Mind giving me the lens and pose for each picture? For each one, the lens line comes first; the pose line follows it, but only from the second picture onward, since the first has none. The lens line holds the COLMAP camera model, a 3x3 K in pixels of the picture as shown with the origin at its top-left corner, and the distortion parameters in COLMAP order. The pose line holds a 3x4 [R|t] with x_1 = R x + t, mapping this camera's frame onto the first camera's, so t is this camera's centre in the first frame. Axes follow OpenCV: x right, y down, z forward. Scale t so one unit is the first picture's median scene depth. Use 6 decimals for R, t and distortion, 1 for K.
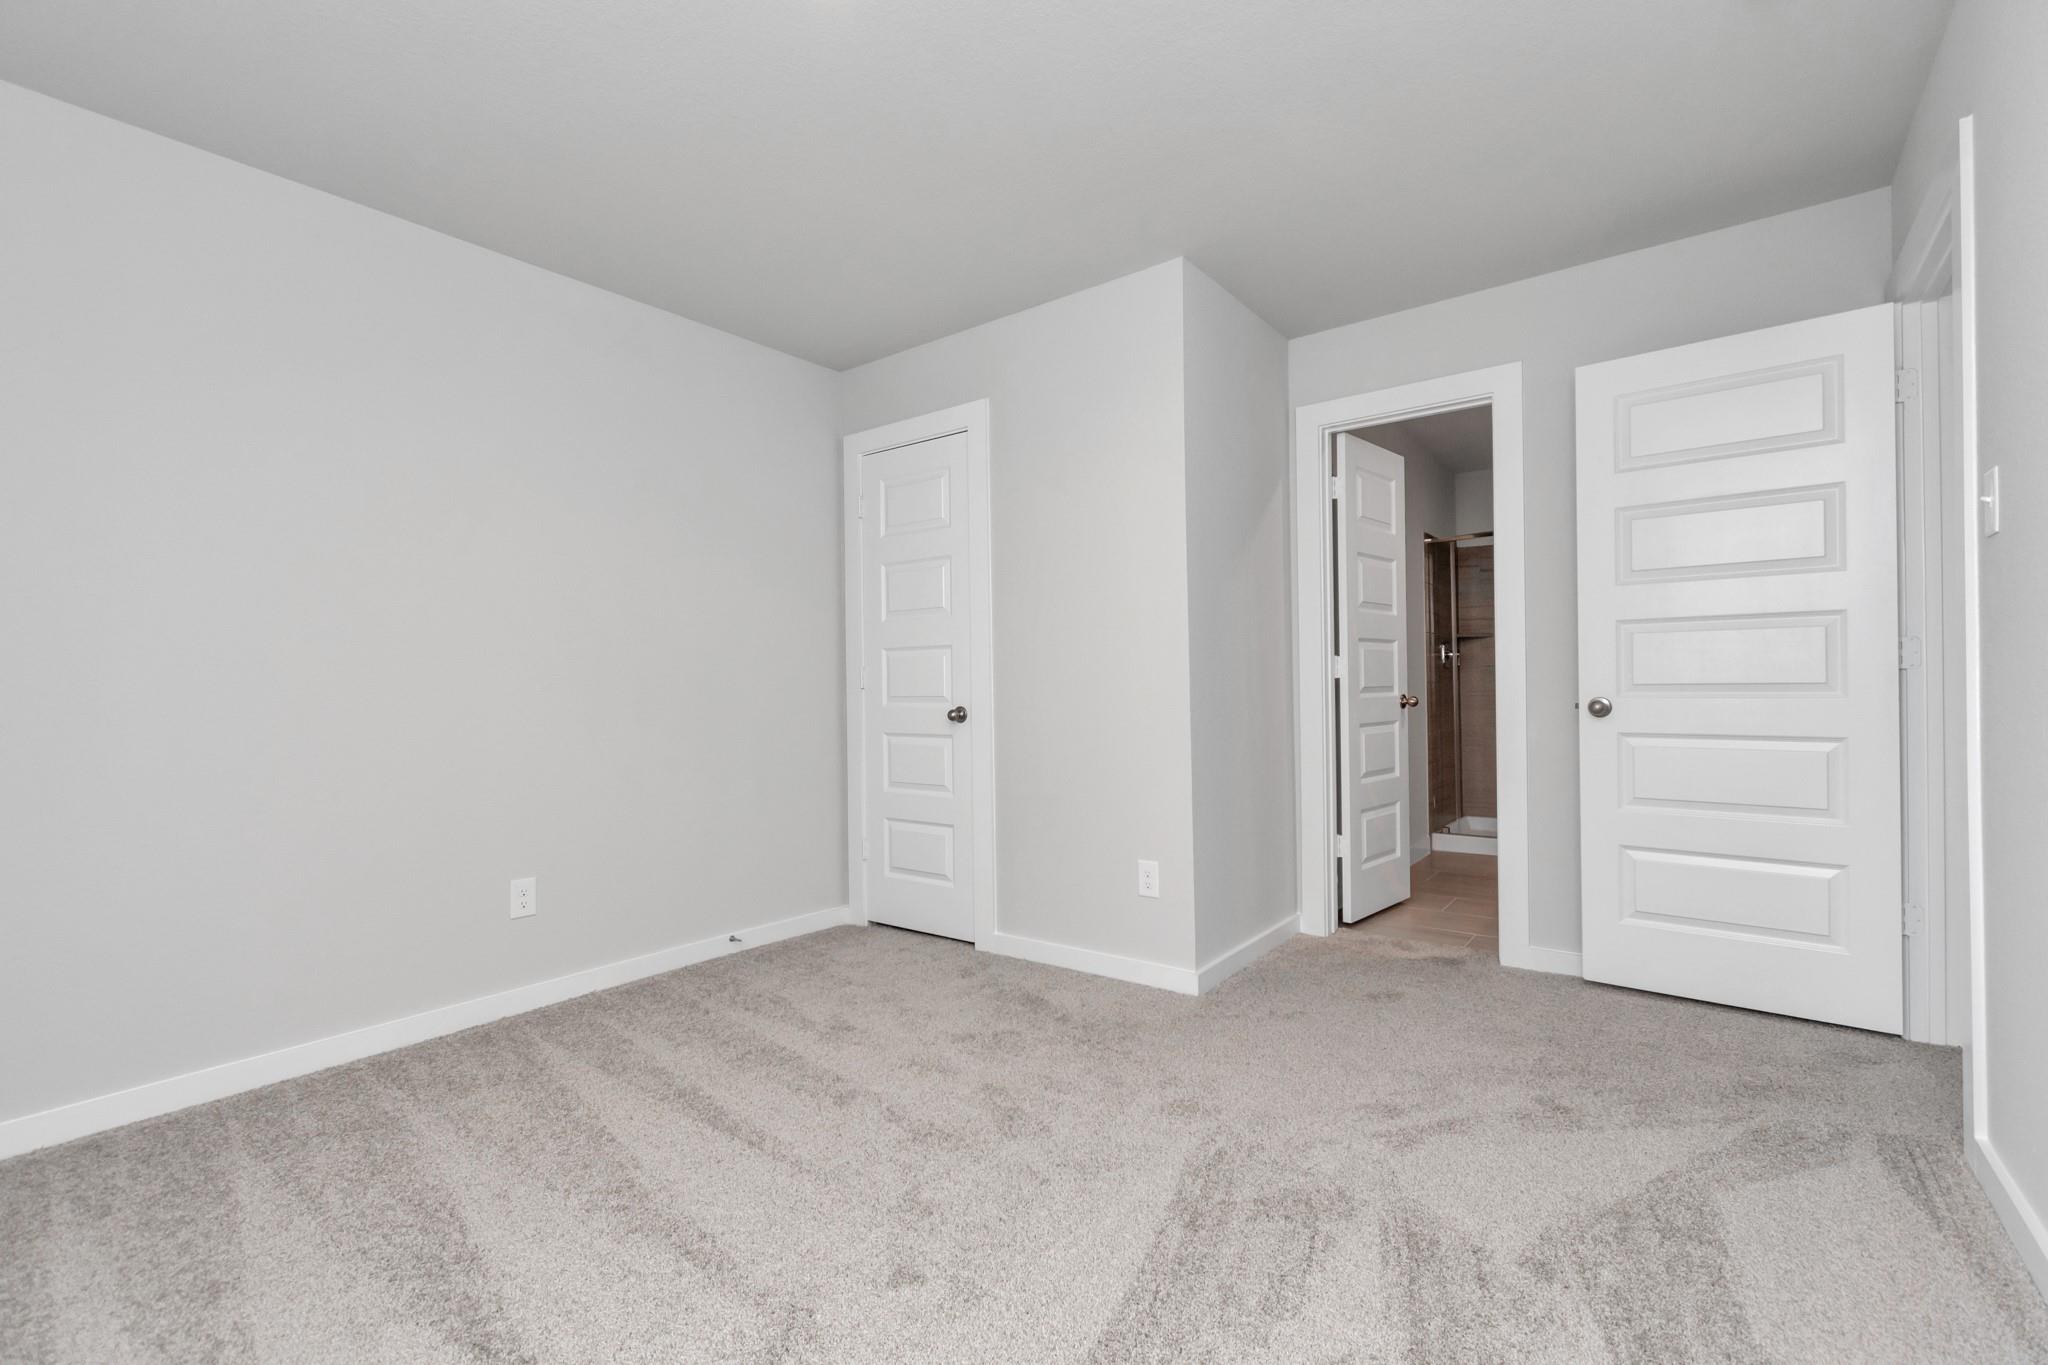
lens RADIAL K [[908.4, 0, 1024.0], [0, 908.4, 683.0], [0, 0, 1]] dist [0.008174, -0.002490]
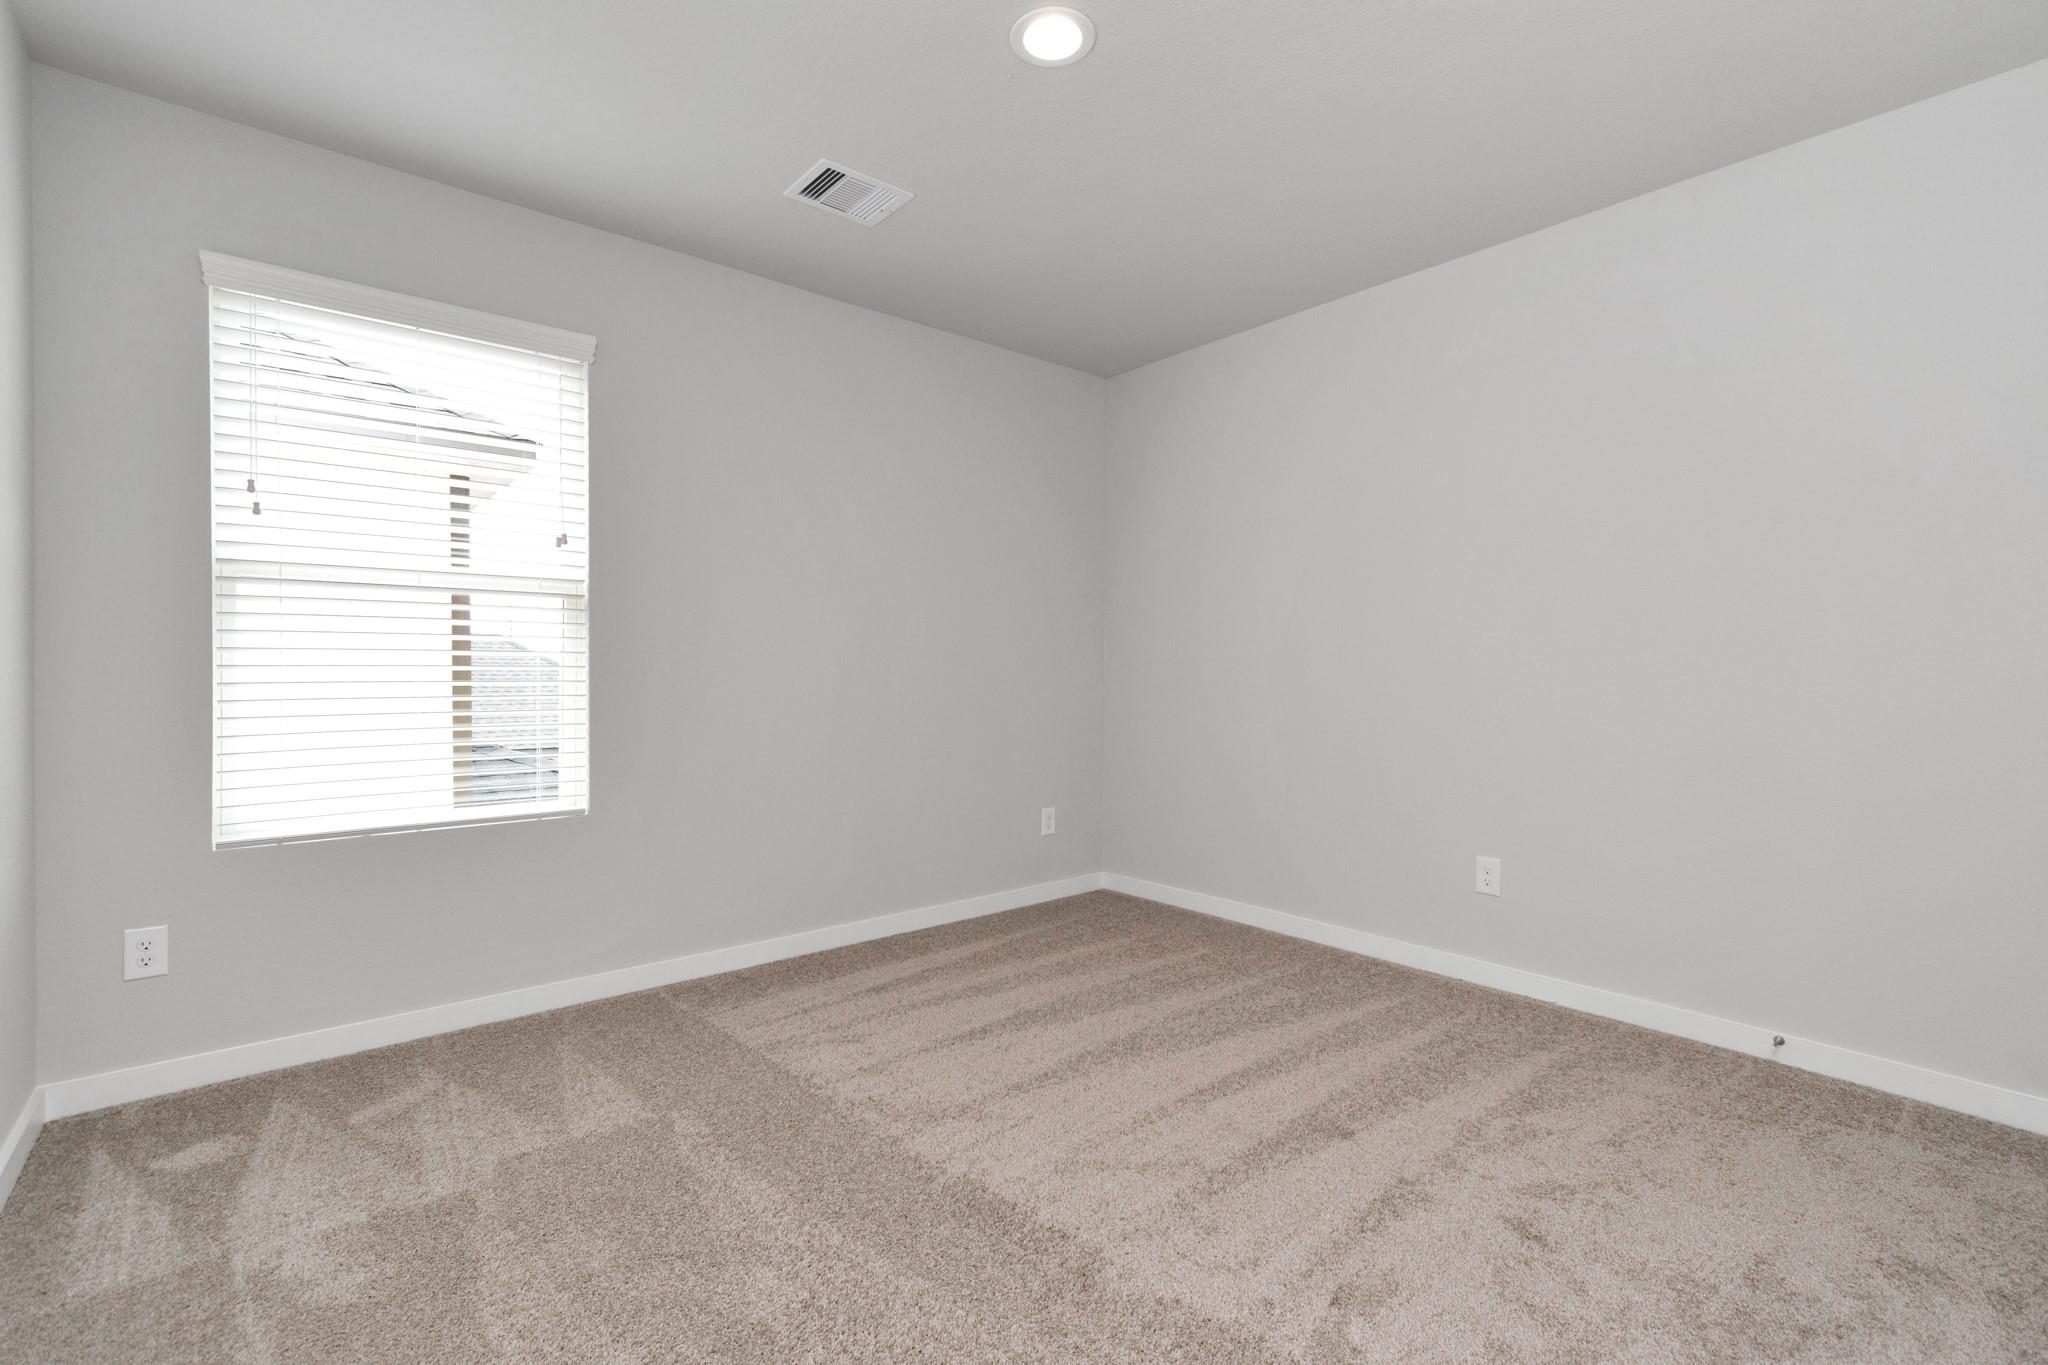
lens RADIAL K [[908.4, 0, 1024.8], [0, 908.4, 676.3], [0, 0, 1]] dist [0.008174, -0.002490]
pose [[-0.218101, 0.017988, -0.975760, 0.604970], [0.004996, 0.999838, 0.017315, -0.008443], [0.975913, -0.001099, -0.218155, 0.780462]]
